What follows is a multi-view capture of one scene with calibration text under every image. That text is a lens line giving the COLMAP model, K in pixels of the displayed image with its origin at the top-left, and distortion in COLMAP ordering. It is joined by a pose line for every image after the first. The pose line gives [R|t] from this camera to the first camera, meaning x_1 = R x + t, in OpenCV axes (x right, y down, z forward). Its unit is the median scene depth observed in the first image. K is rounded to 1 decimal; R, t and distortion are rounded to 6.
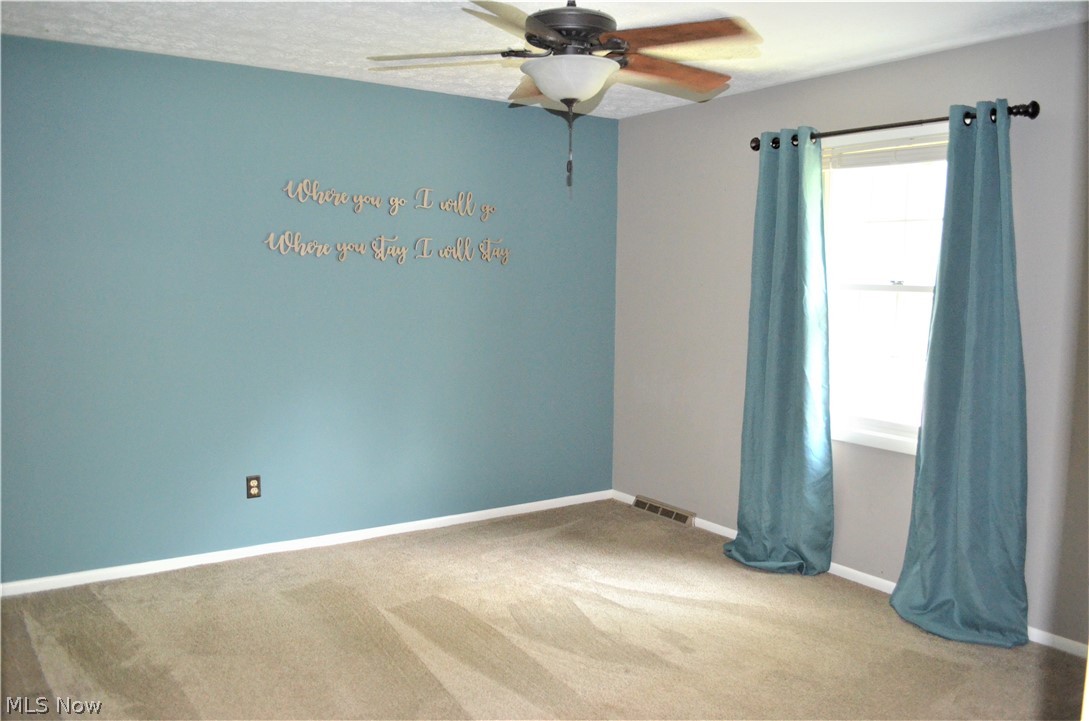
lens RADIAL K [[847.9, 0, 566.9], [0, 847.9, 354.6], [0, 0, 1]] dist [-0.086390, 0.011924]
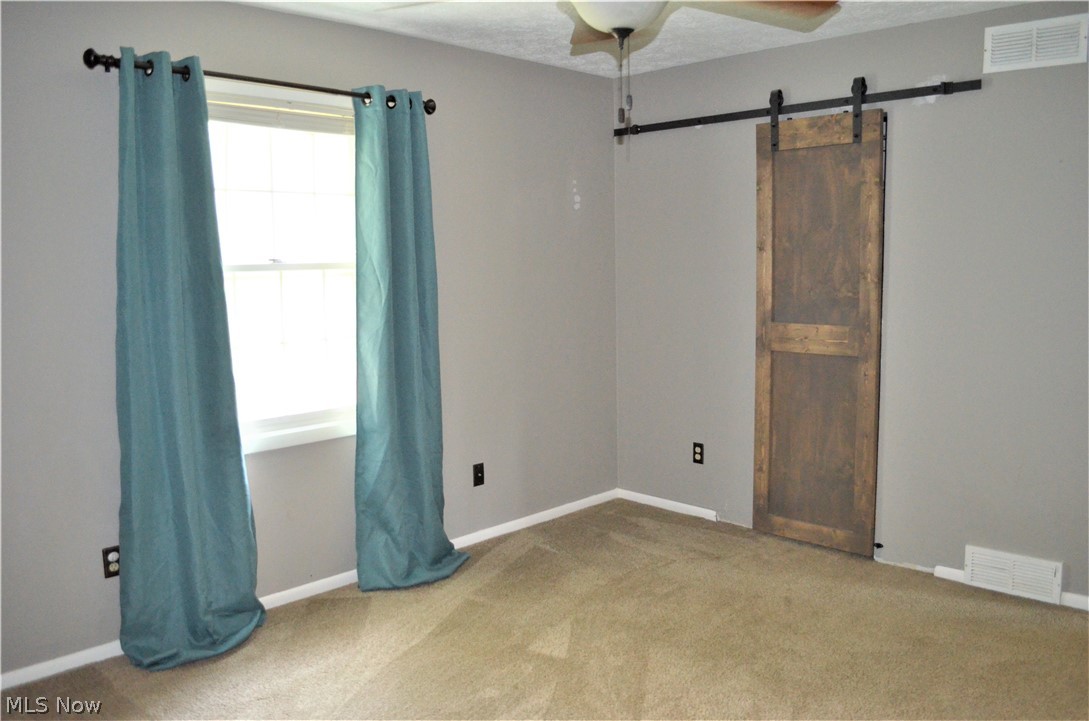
lens RADIAL K [[847.9, 0, 566.9], [0, 847.9, 354.6], [0, 0, 1]] dist [-0.086390, 0.011924]
pose [[-0.184363, -0.104529, 0.977284, -0.586393], [0.116562, 0.984986, 0.127342, -0.068545], [-0.975922, 0.137391, -0.169410, 0.910224]]
